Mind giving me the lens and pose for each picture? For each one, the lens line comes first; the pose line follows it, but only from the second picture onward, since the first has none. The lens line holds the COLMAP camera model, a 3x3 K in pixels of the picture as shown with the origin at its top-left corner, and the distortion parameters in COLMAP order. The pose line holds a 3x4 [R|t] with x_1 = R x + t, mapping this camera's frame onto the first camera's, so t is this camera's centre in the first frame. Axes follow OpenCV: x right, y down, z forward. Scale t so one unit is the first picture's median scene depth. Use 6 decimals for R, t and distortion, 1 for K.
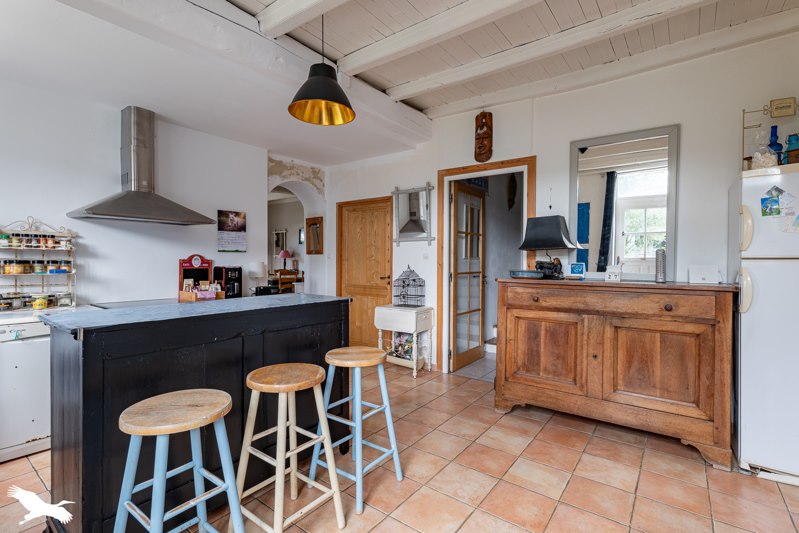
lens RADIAL K [[375.6, 0, 399.4], [0, 375.6, 265.3], [0, 0, 1]] dist [-0.001488, 0.002070]
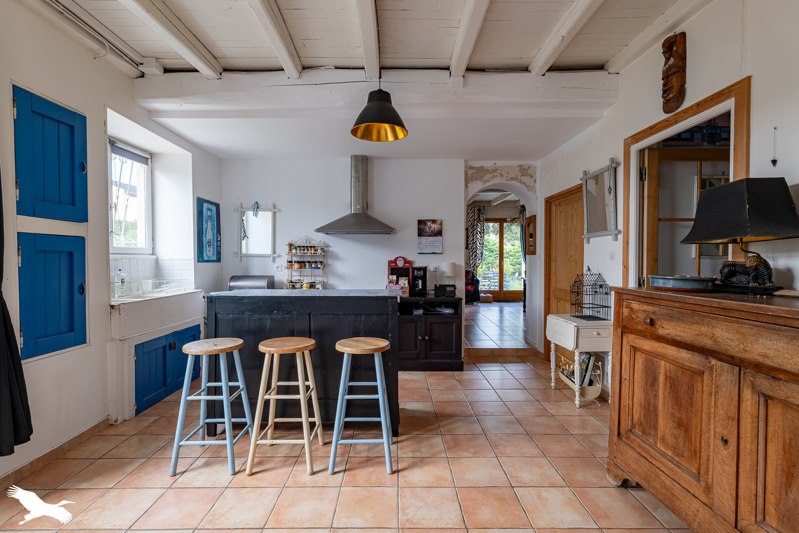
lens RADIAL K [[375.6, 0, 398.0], [0, 375.6, 266.7], [0, 0, 1]] dist [-0.001488, 0.002070]
pose [[0.604402, 0.010611, -0.796609, 0.493270], [-0.010954, 0.999927, 0.005009, -0.000486], [0.796604, 0.005698, 0.604475, 0.231951]]
